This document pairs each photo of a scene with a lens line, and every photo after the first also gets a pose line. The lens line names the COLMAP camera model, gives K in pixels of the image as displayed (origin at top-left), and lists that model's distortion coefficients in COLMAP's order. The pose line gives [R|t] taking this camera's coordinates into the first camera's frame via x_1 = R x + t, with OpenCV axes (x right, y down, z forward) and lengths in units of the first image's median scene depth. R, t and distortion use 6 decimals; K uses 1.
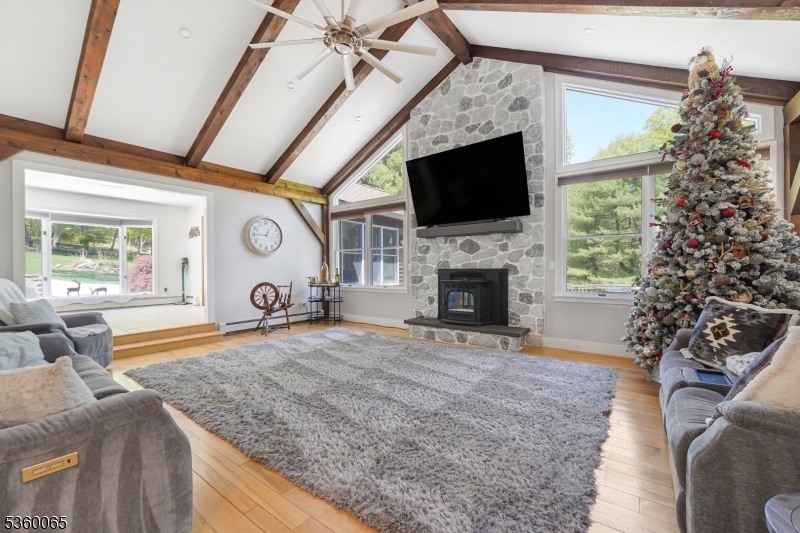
lens RADIAL K [[336.1, 0, 400.0], [0, 336.1, 266.5], [0, 0, 1]] dist [-0.002385, -0.000075]
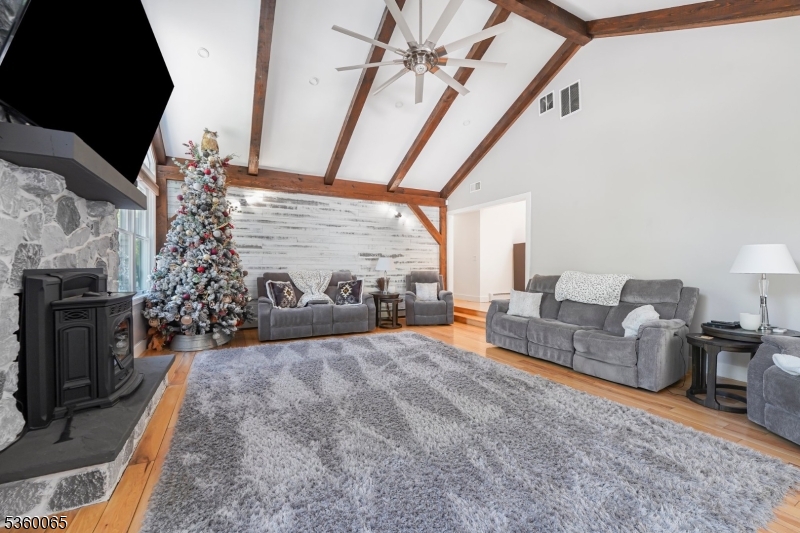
lens RADIAL K [[330.6, 0, 400.0], [0, 330.6, 266.5], [0, 0, 1]] dist [-0.000091, 0.000007]
pose [[-0.901122, 0.002429, 0.433559, -0.366436], [0.000087, 0.999985, -0.005420, 0.006701], [-0.433566, -0.004846, -0.901109, 1.281610]]
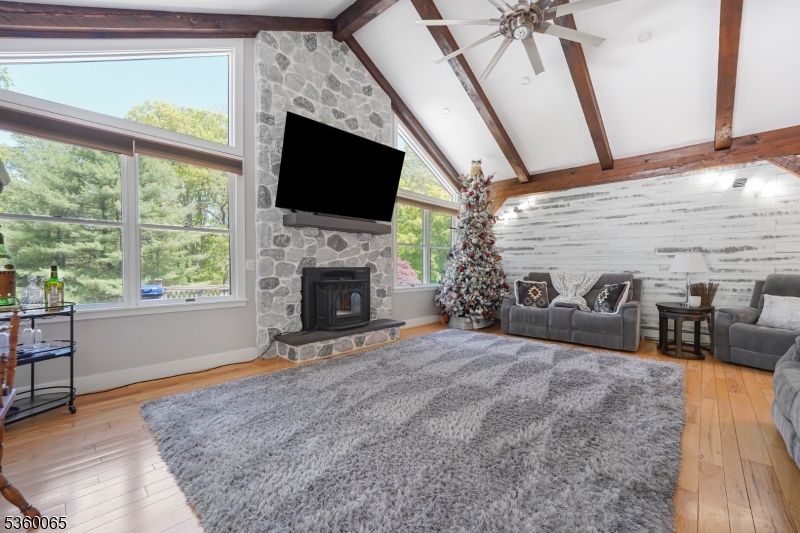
lens RADIAL K [[330.6, 0, 400.0], [0, 330.6, 266.5], [0, 0, 1]] dist [-0.000091, 0.000007]
pose [[0.101363, 0.005184, 0.994836, -0.716128], [-0.005068, 0.999976, -0.004694, 0.008275], [-0.994837, -0.004566, 0.101387, 0.797636]]
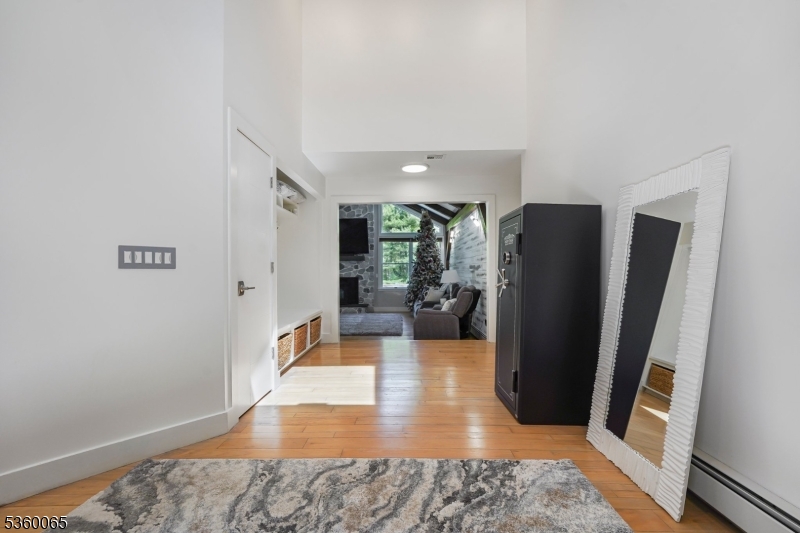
lens RADIAL K [[330.6, 0, 400.0], [0, 330.6, 266.5], [0, 0, 1]] dist [-0.000091, 0.000007]
pose [[0.821298, 0.008189, 0.570441, -0.665845], [-0.001612, 0.999926, -0.012033, -0.036581], [-0.570498, 0.008963, 0.821250, -0.888927]]
